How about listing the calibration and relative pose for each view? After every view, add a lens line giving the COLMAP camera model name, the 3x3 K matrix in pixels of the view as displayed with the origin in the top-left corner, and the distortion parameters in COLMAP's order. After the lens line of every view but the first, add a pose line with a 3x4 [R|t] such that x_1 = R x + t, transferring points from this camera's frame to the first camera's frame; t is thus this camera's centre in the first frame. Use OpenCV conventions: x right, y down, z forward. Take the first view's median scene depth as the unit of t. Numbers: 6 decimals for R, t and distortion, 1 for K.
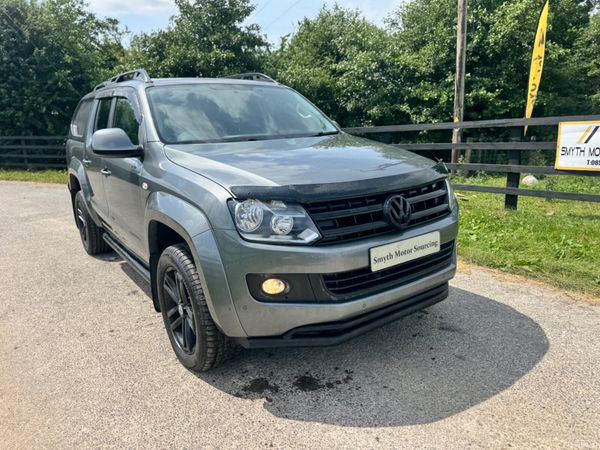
lens RADIAL K [[427.1, 0, 297.4], [0, 427.1, 224.7], [0, 0, 1]] dist [0.022449, -0.027641]
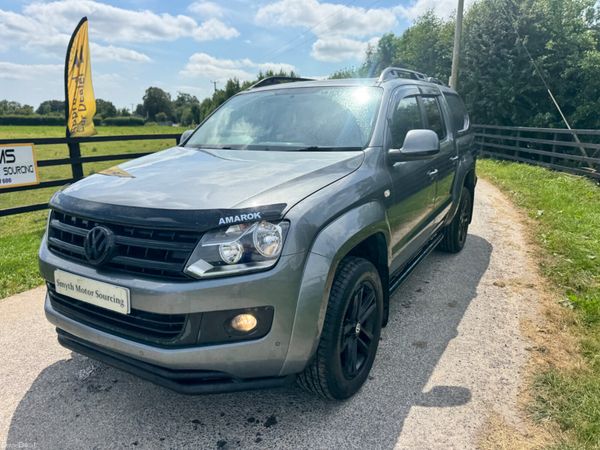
lens RADIAL K [[427.1, 0, 300.1], [0, 427.1, 229.5], [0, 0, 1]] dist [0.022449, -0.027641]
pose [[0.416447, 0.259703, -0.871279, 0.740863], [-0.224049, 0.958094, 0.178490, -0.198167], [0.881121, 0.120877, 0.457181, 0.614970]]
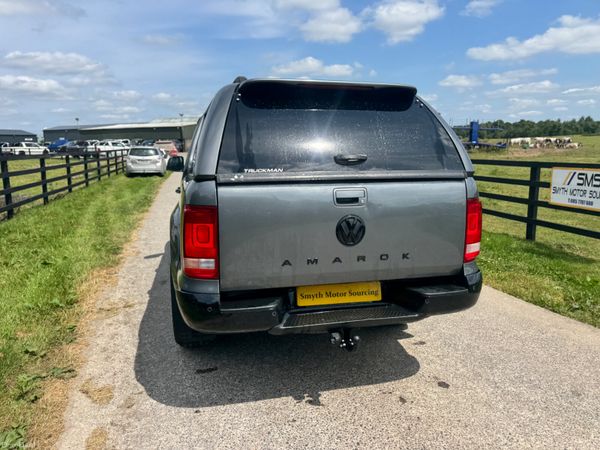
lens RADIAL K [[427.1, 0, 297.3], [0, 427.1, 230.1], [0, 0, 1]] dist [0.022449, -0.027641]
pose [[-0.929864, -0.016440, 0.367535, -0.855487], [0.129222, 0.920755, 0.368119, -0.540597], [-0.344462, 0.389794, -0.854053, 2.386230]]
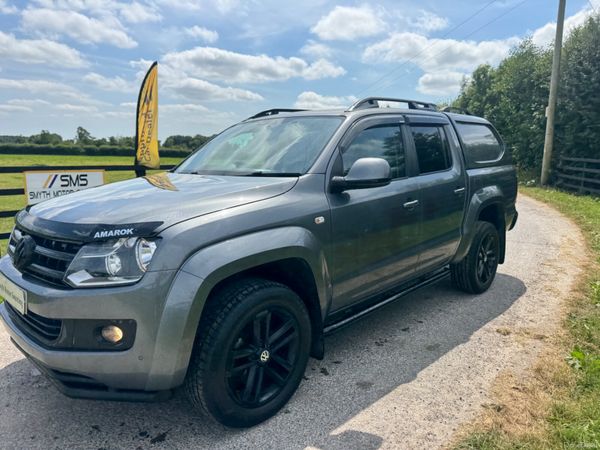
lens RADIAL K [[427.1, 0, 299.0], [0, 427.1, 225.3], [0, 0, 1]] dist [0.022449, -0.027641]
pose [[0.193085, 0.199279, -0.960732, 0.832294], [-0.237382, 0.959557, 0.151327, -0.252518], [0.952034, 0.198841, 0.232581, 0.877322]]
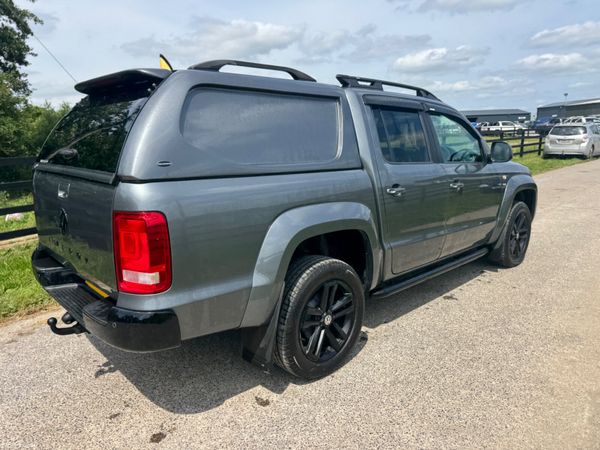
lens RADIAL K [[427.1, 0, 298.9], [0, 427.1, 225.2], [0, 0, 1]] dist [0.022449, -0.027641]
pose [[-0.143747, -0.157411, 0.977015, -1.423042], [0.249101, 0.949724, 0.189664, -0.322857], [-0.957750, 0.270640, -0.097309, 1.509664]]
